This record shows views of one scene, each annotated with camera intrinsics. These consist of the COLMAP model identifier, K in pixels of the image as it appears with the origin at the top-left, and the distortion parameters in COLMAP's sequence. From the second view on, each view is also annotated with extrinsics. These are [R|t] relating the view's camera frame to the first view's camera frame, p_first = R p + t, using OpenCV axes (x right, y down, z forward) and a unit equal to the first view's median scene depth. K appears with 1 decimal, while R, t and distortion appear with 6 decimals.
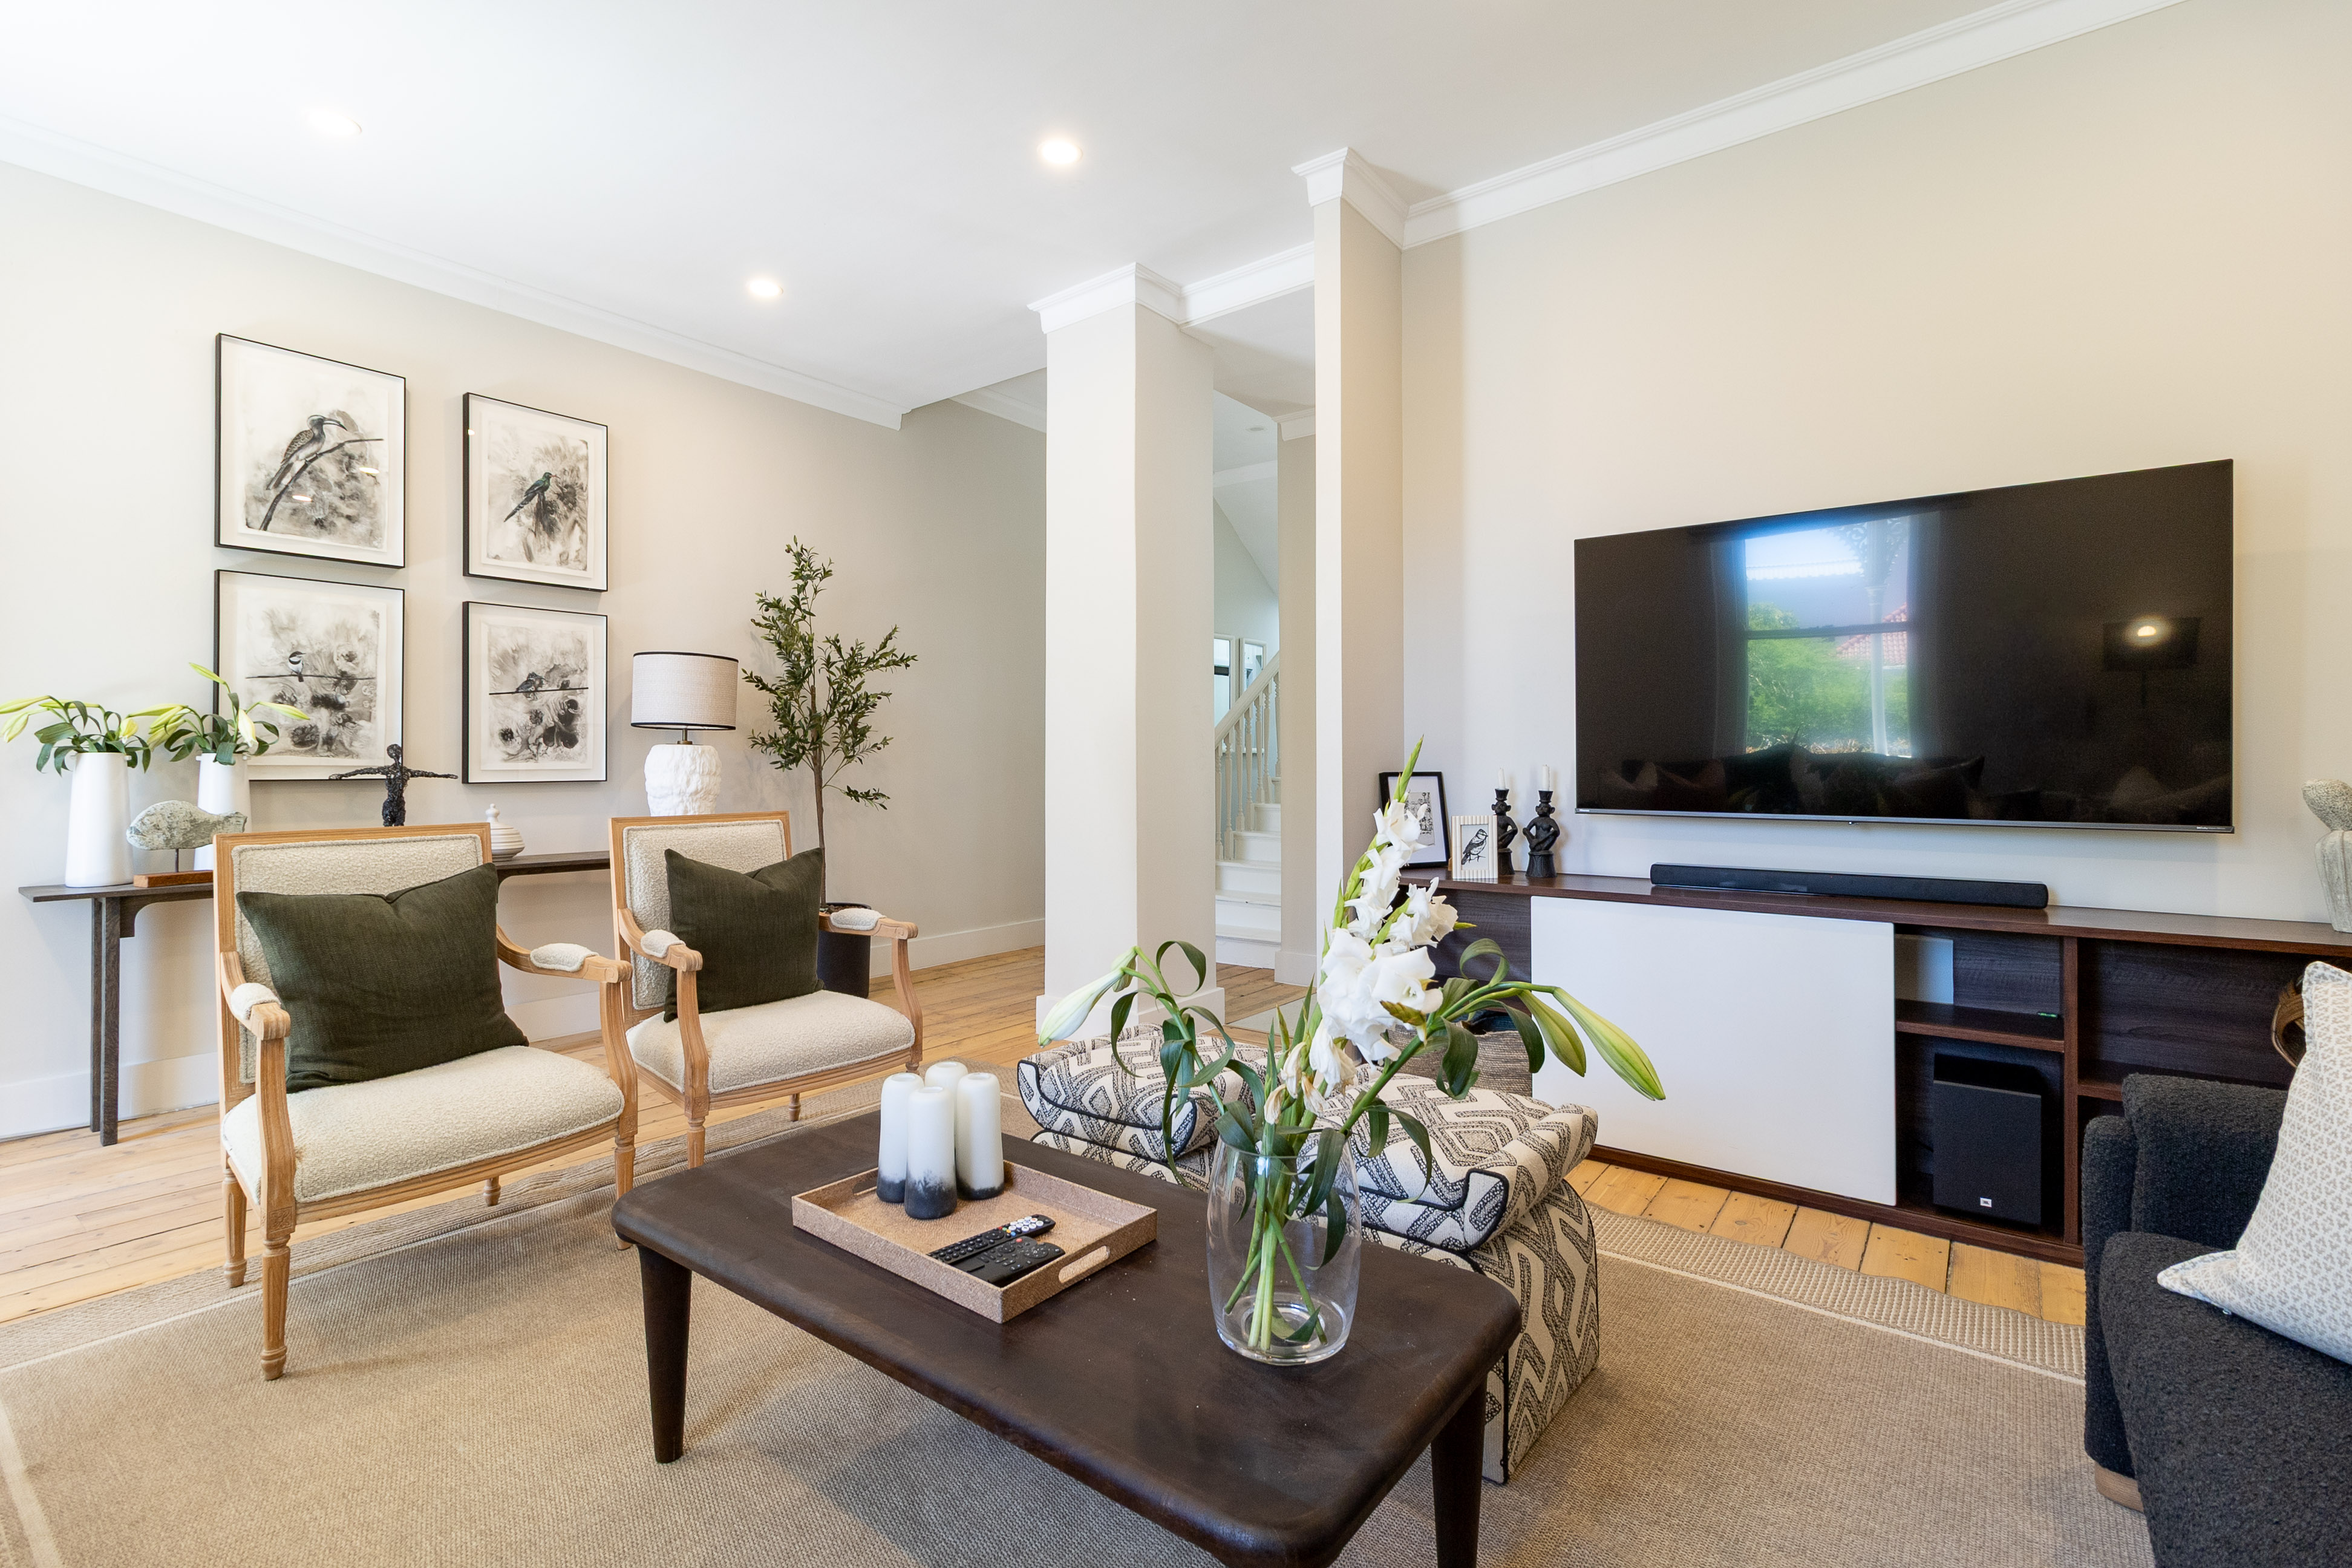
lens RADIAL K [[1099.6, 0, 1179.2], [0, 1099.6, 766.5], [0, 0, 1]] dist [0.002947, -0.000206]
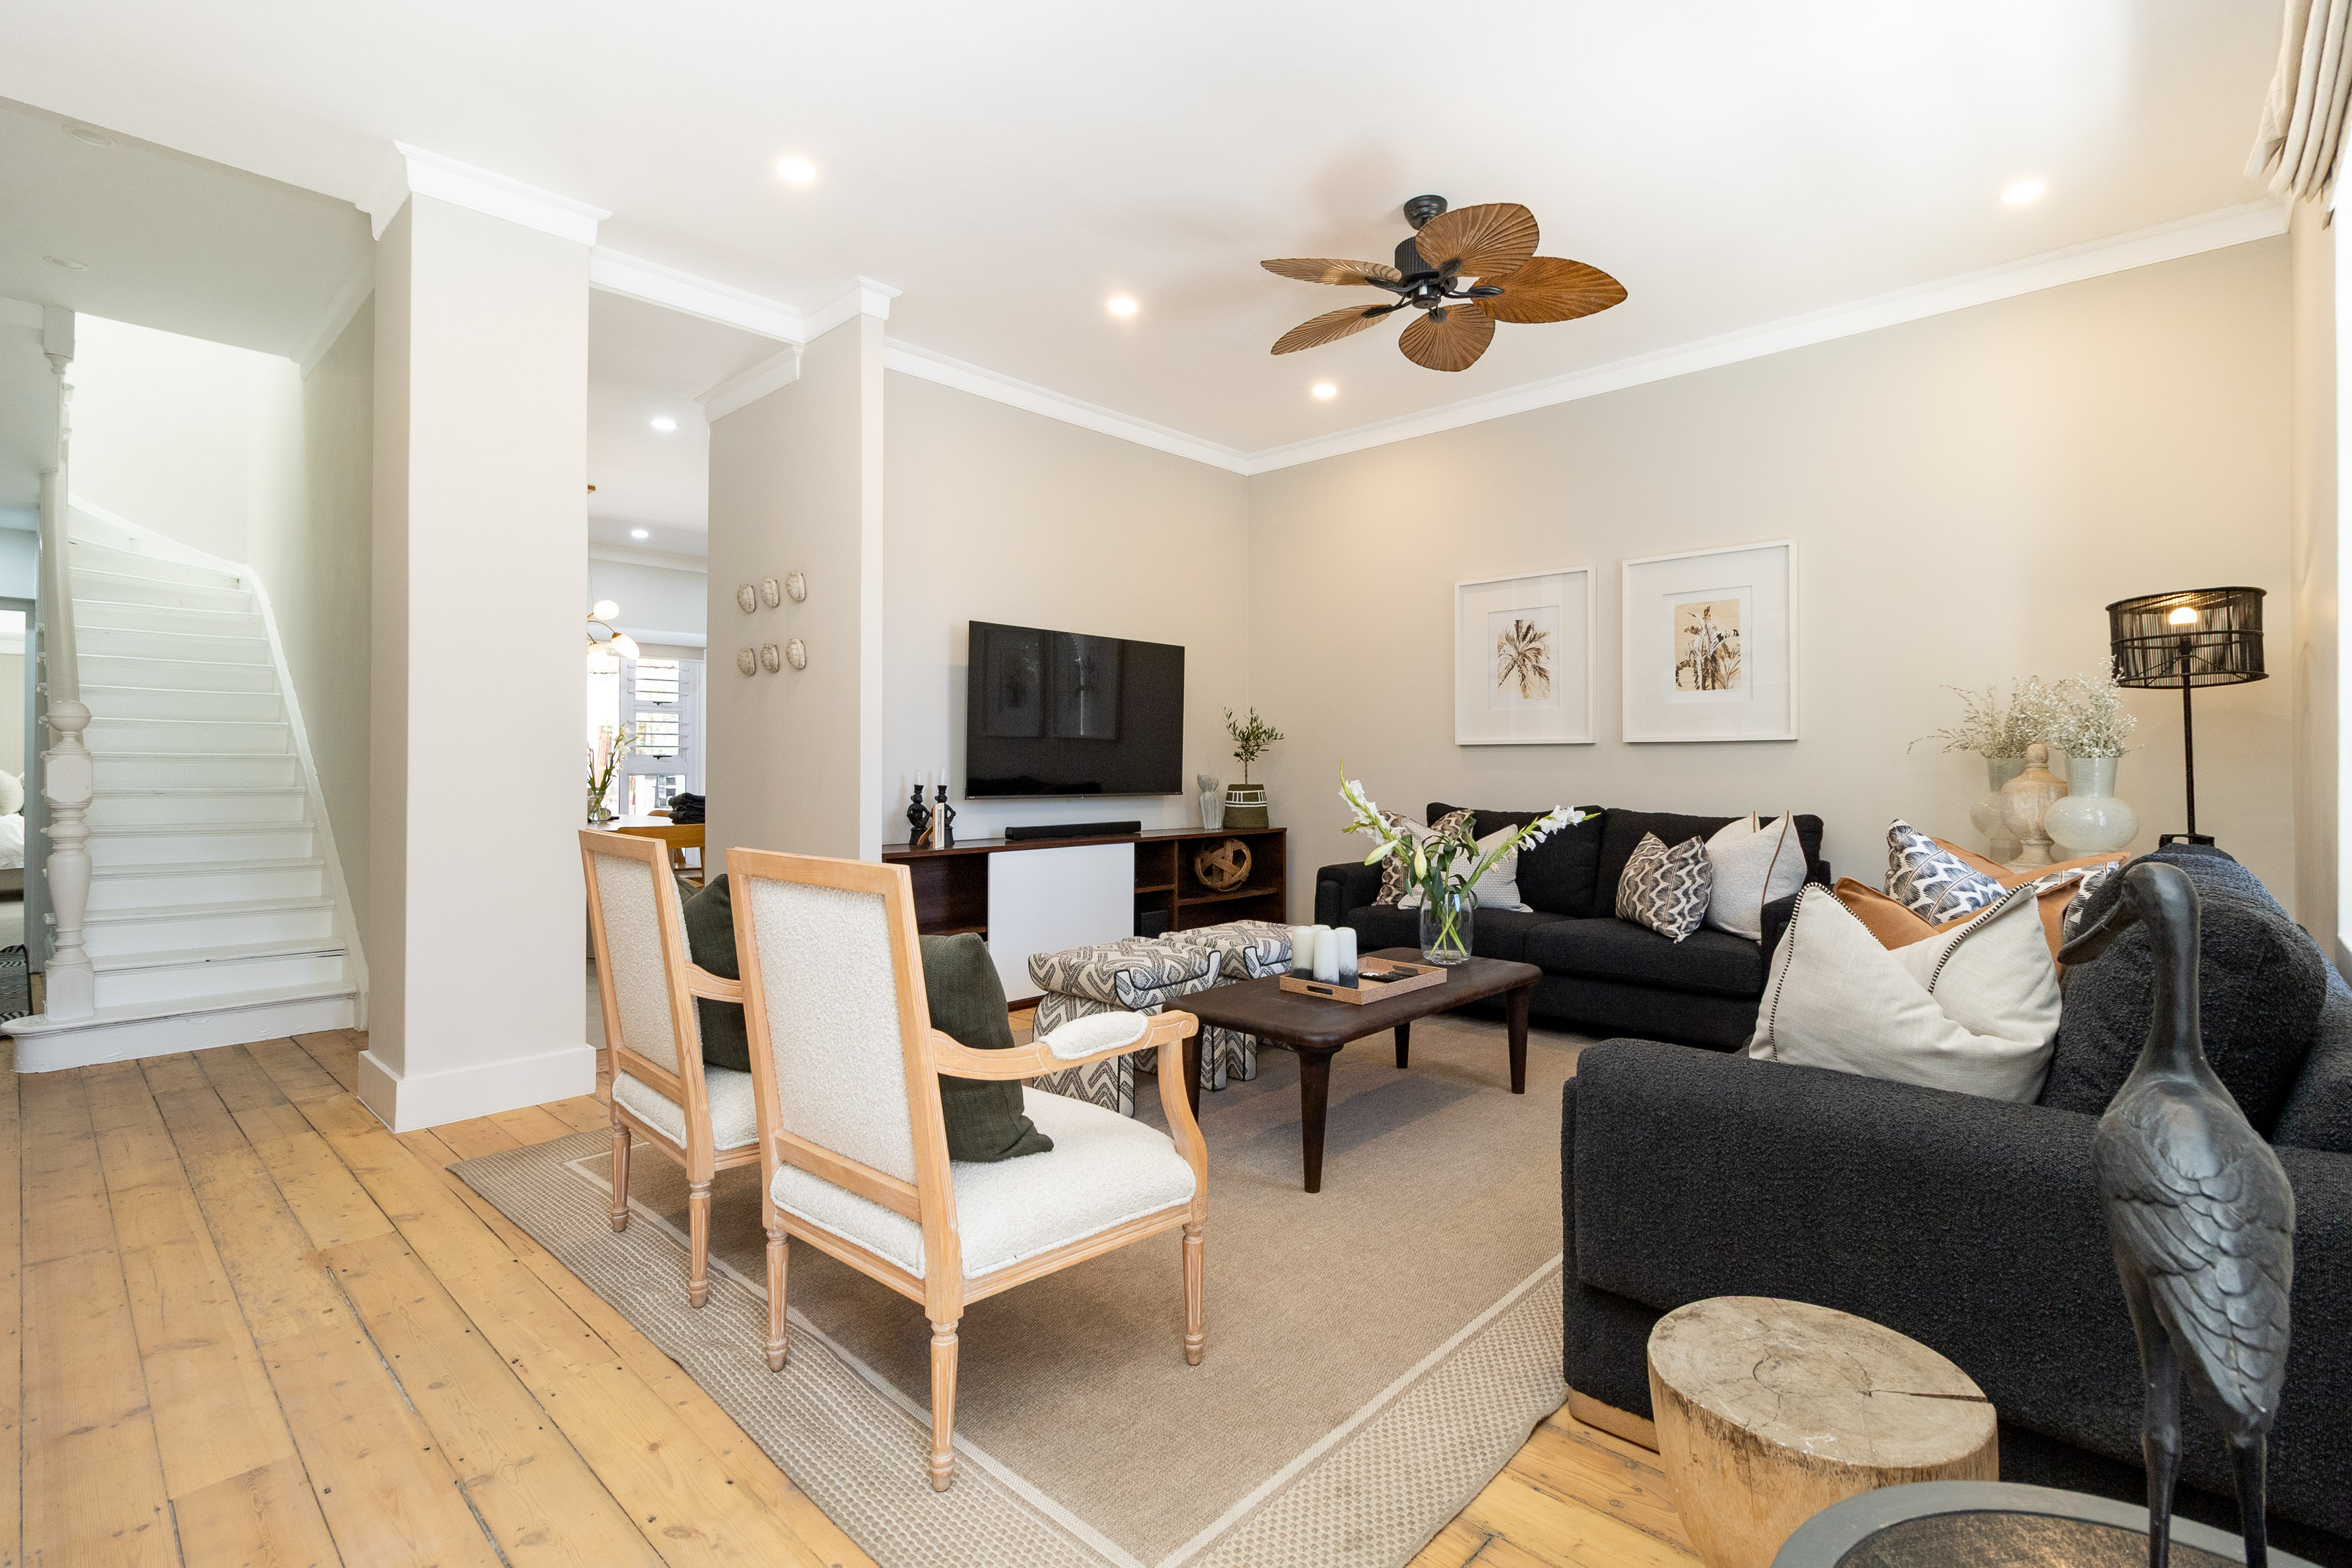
lens RADIAL K [[1099.6, 0, 1178.6], [0, 1099.6, 779.3], [0, 0, 1]] dist [0.002947, -0.000206]
pose [[0.080891, -0.009362, 0.996679, -1.445888], [0.005964, 0.999943, 0.008908, 0.003938], [-0.996705, 0.005224, 0.080942, 0.740378]]
